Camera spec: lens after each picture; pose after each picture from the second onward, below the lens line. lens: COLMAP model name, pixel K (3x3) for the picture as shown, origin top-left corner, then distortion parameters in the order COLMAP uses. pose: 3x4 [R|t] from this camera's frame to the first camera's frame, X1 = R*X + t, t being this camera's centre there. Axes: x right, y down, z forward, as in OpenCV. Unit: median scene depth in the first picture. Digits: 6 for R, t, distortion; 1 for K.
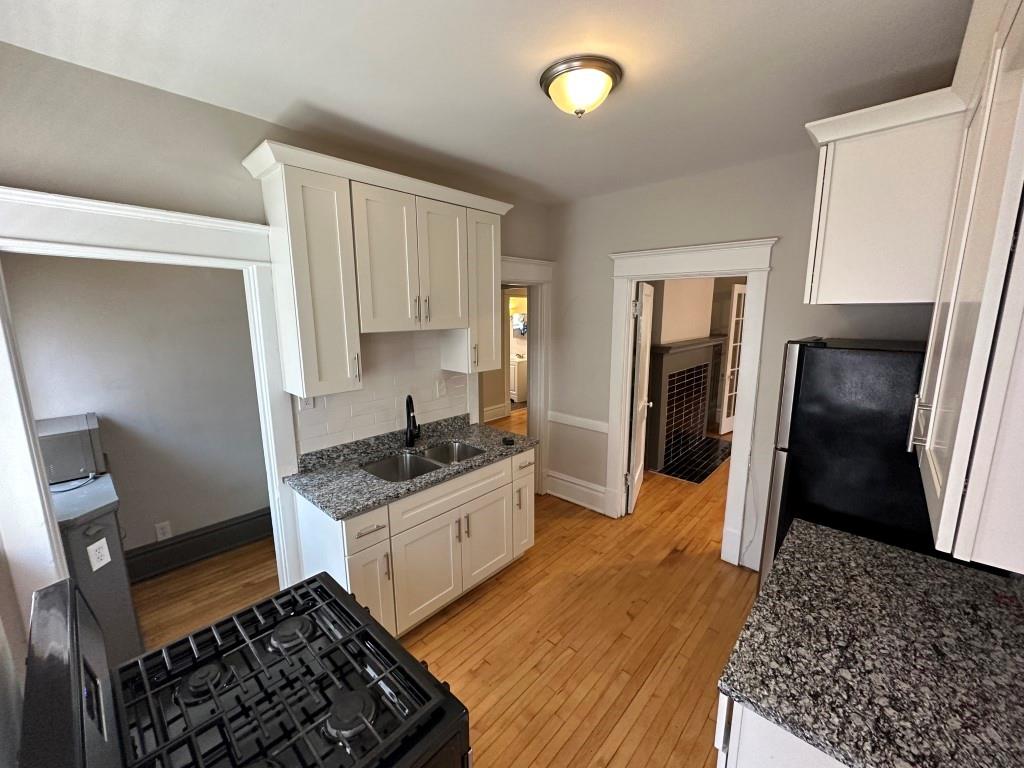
lens RADIAL K [[407.8, 0, 512.6], [0, 407.8, 381.5], [0, 0, 1]] dist [-0.000410, 0.000128]
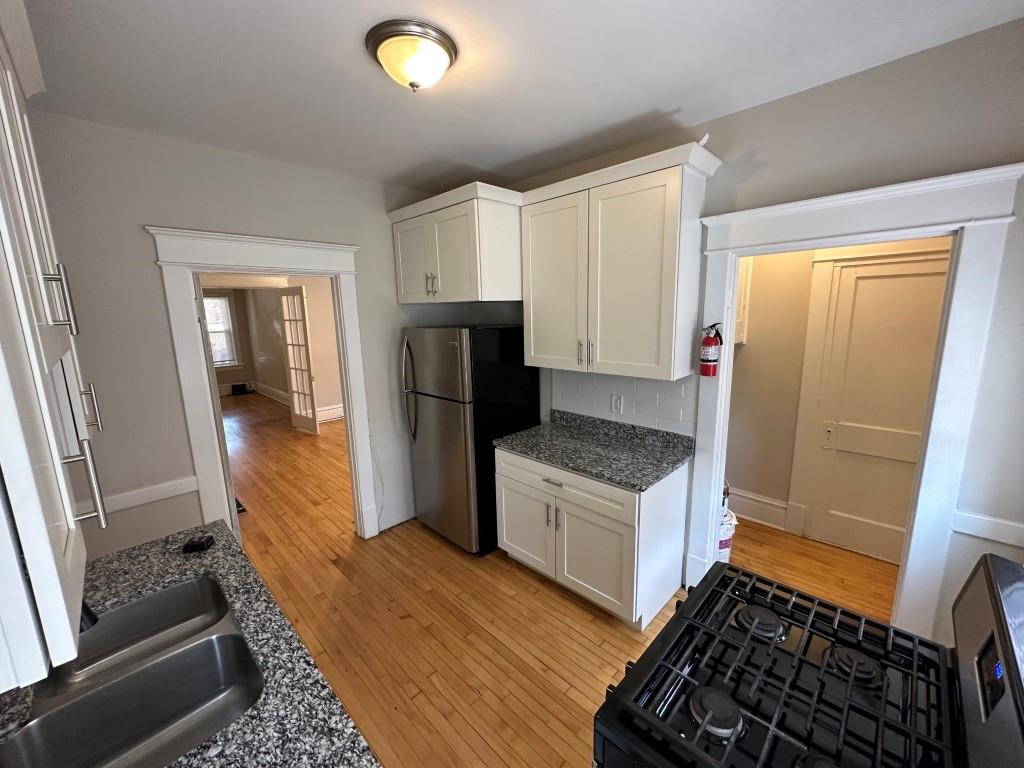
lens RADIAL K [[407.8, 0, 513.2], [0, 407.8, 381.4], [0, 0, 1]] dist [-0.000410, 0.000128]
pose [[0.039363, -0.174168, 0.983929, -0.688982], [0.193451, 0.967390, 0.163502, -0.103635], [-0.980320, 0.183906, 0.071772, 0.689245]]
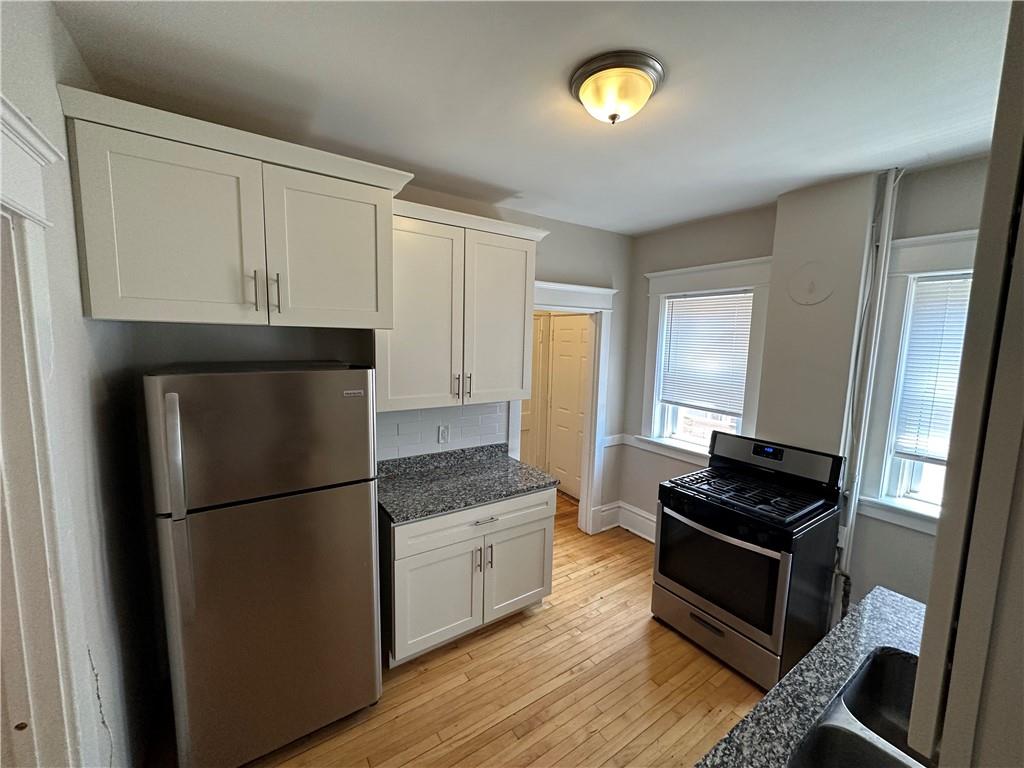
lens RADIAL K [[407.8, 0, 511.3], [0, 407.8, 382.2], [0, 0, 1]] dist [-0.000410, 0.000128]
pose [[-0.972300, -0.049516, 0.228429, 0.124555], [0.015777, 0.961169, 0.275507, -0.293649], [-0.233201, 0.271480, -0.933764, 1.666755]]
